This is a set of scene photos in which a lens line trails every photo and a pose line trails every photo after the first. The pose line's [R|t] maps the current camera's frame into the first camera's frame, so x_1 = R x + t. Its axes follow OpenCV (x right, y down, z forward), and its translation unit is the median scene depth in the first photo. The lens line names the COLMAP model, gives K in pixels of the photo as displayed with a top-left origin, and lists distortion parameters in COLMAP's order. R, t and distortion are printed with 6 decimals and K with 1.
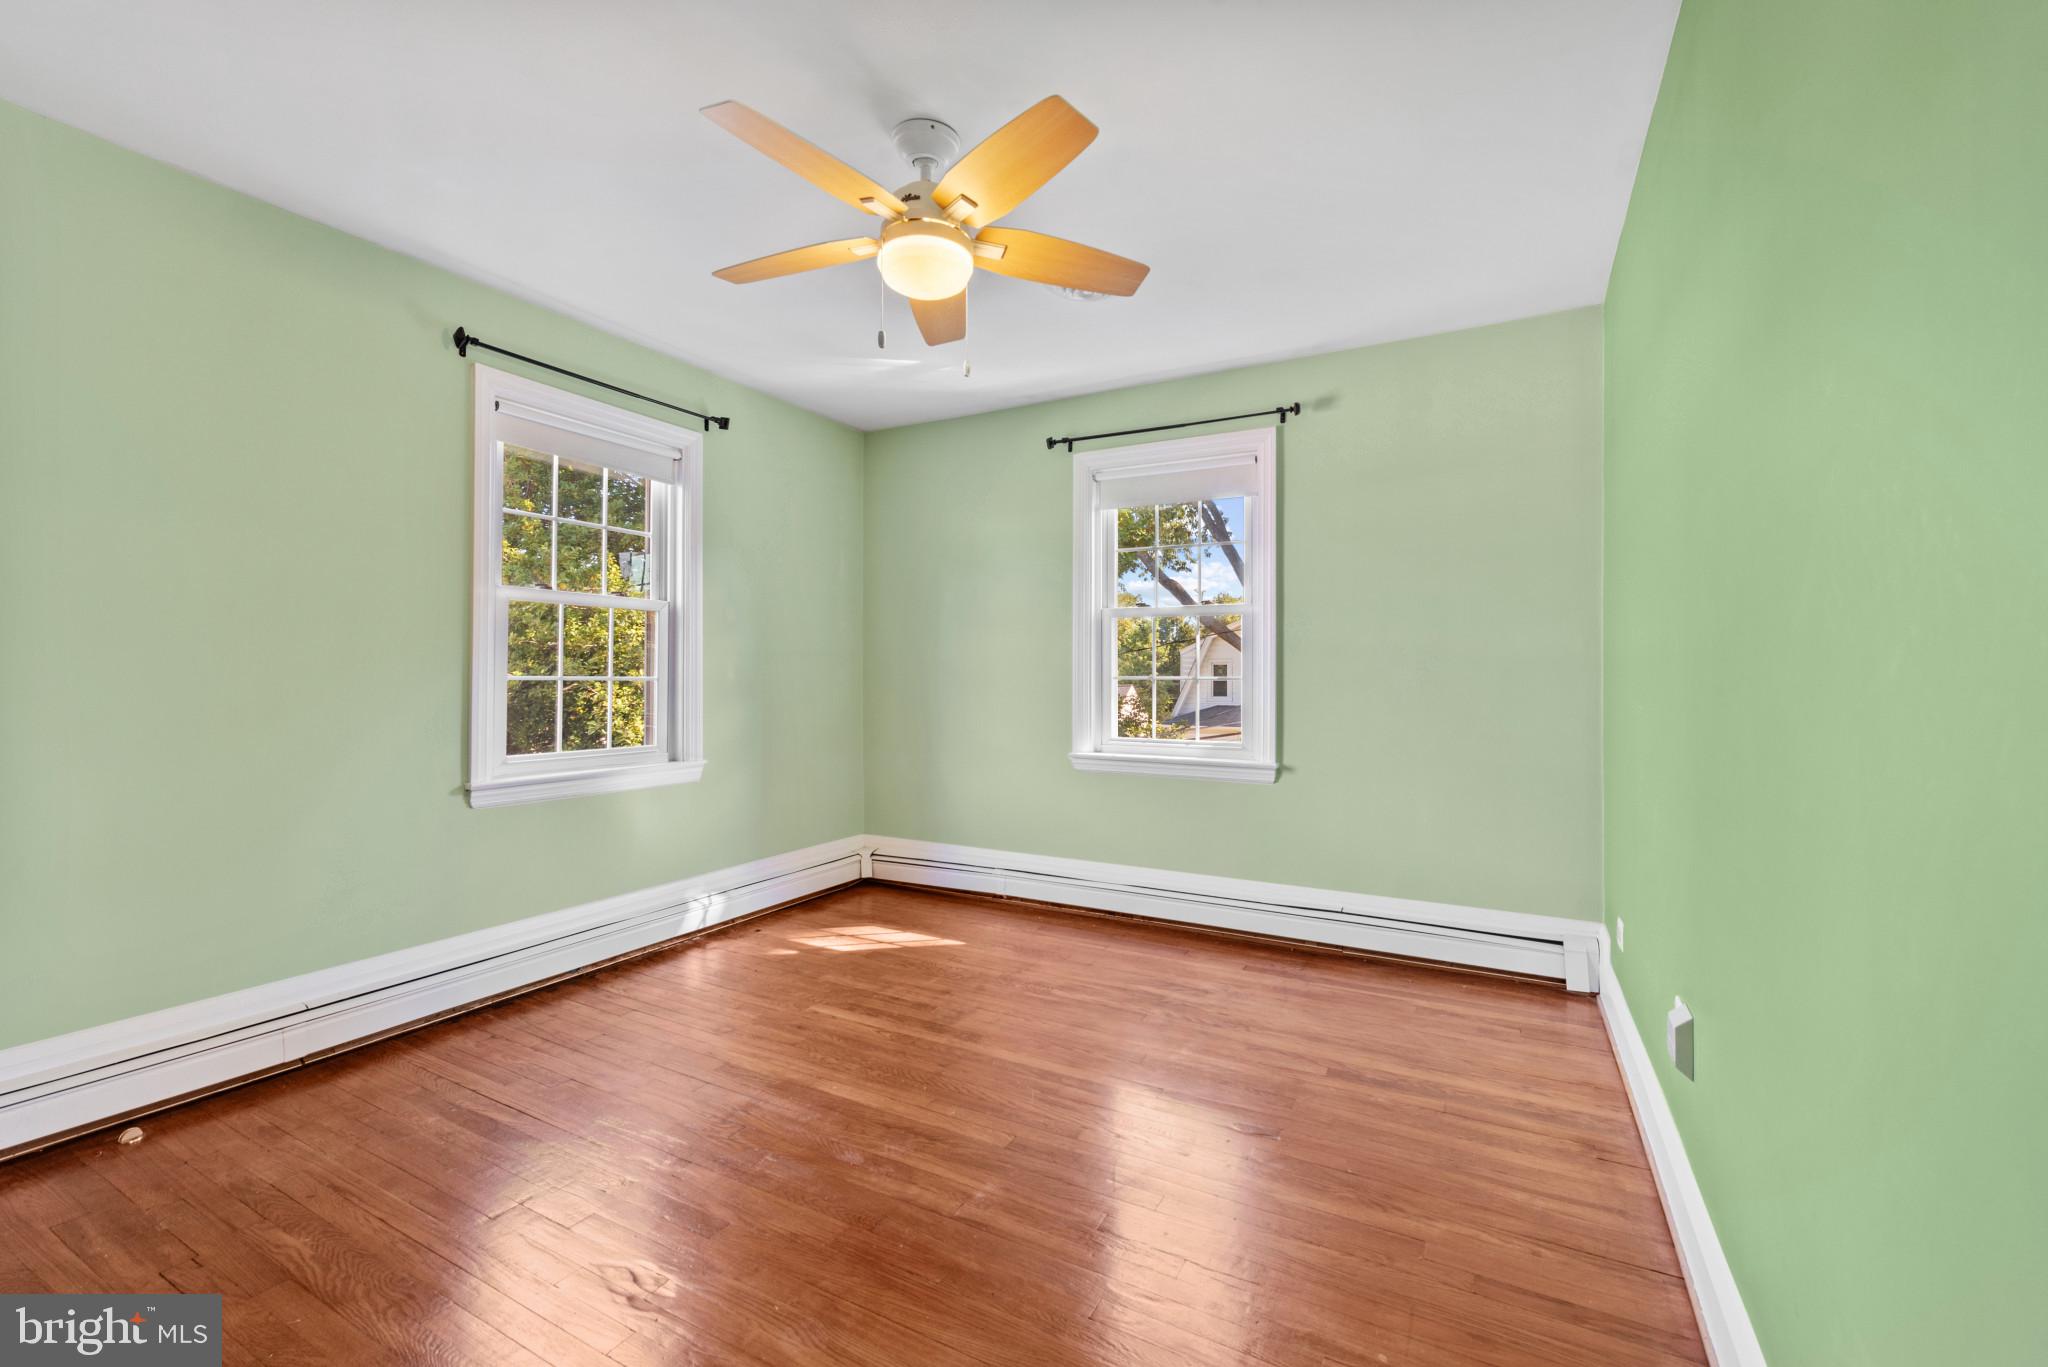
lens RADIAL K [[851.0, 0, 1024.0], [0, 851.0, 683.5], [0, 0, 1]] dist [0.014372, -0.003986]
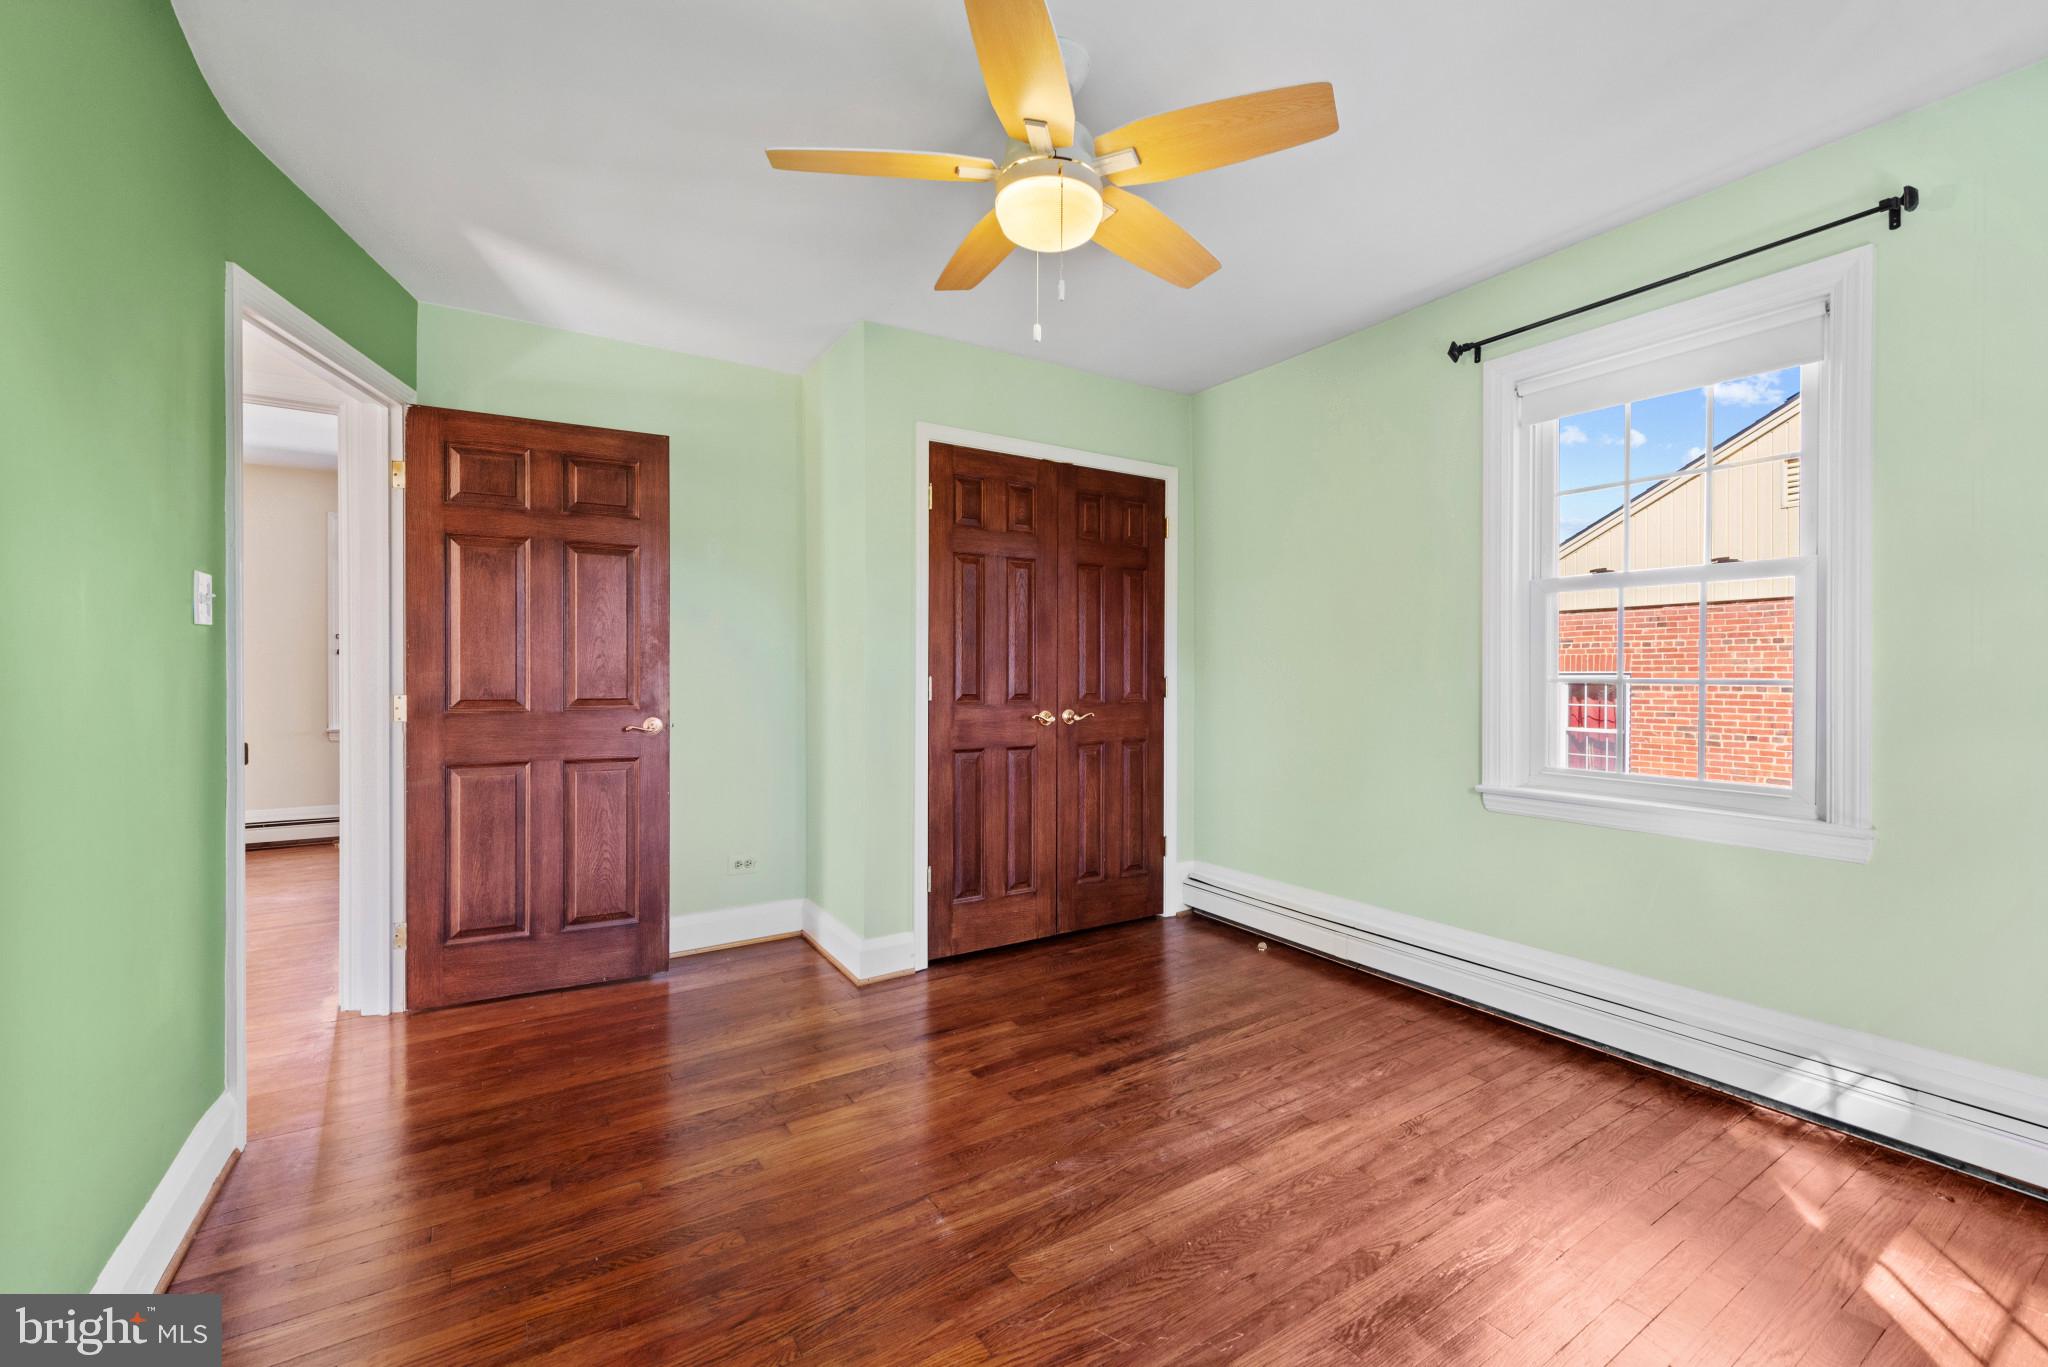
lens RADIAL K [[851.0, 0, 1024.0], [0, 851.0, 683.5], [0, 0, 1]] dist [0.014372, -0.003986]
pose [[-0.470065, 0.007938, -0.882596, 0.438579], [-0.011042, 0.999828, 0.014873, -0.008954], [0.882563, 0.016737, -0.469897, 0.899554]]
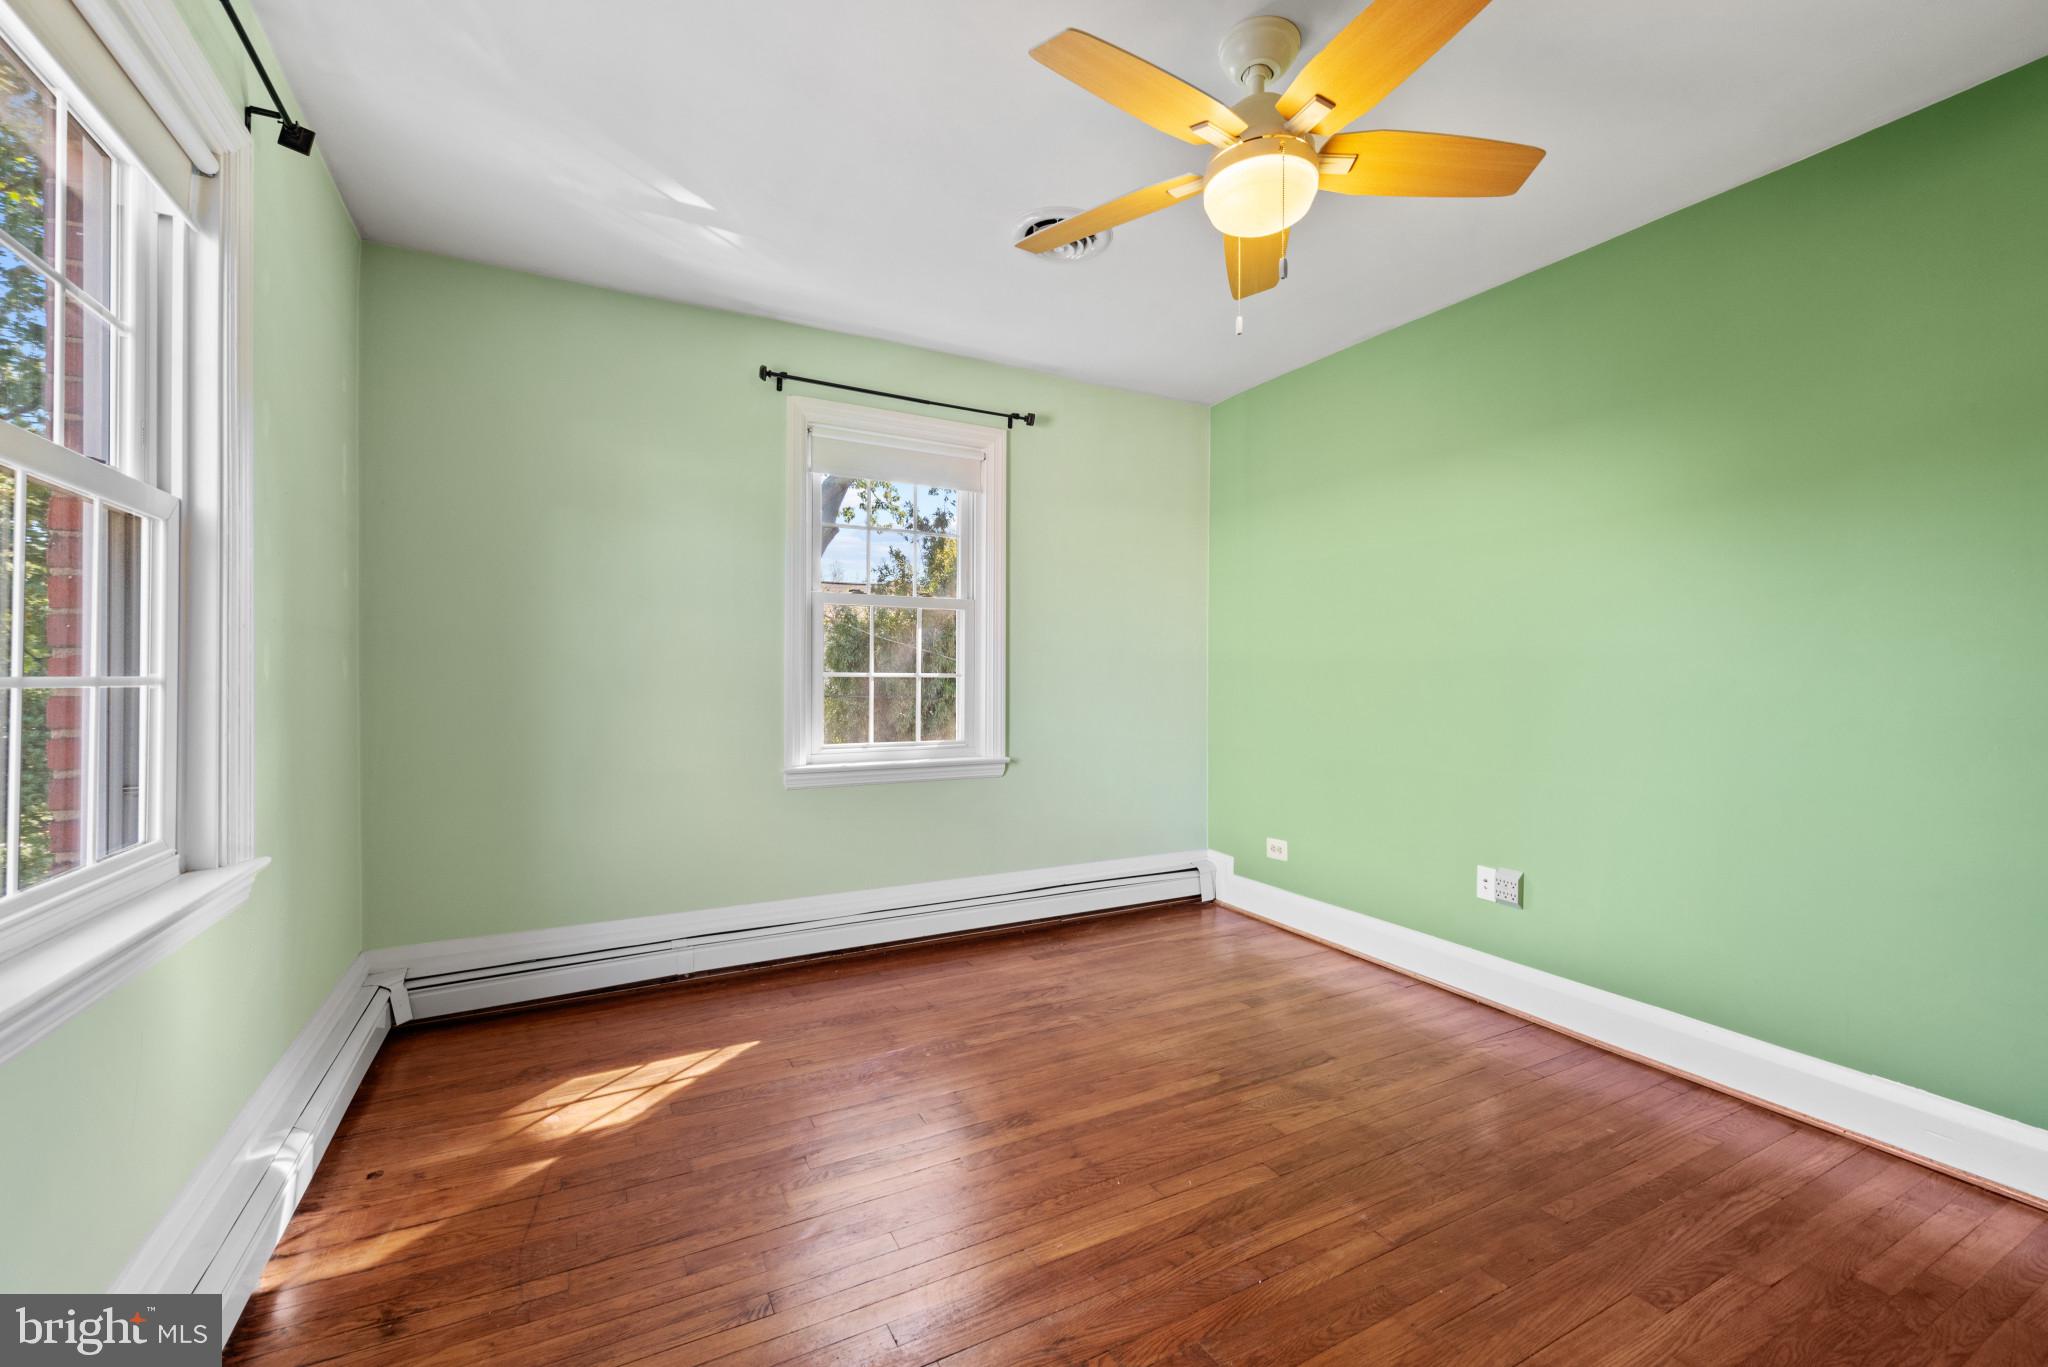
lens RADIAL K [[851.0, 0, 1024.0], [0, 851.0, 683.5], [0, 0, 1]] dist [0.014372, -0.003986]
pose [[0.543520, -0.011770, 0.839314, -0.622830], [0.007036, 0.999930, 0.009466, -0.005311], [-0.839367, 0.000760, 0.543565, 0.472021]]
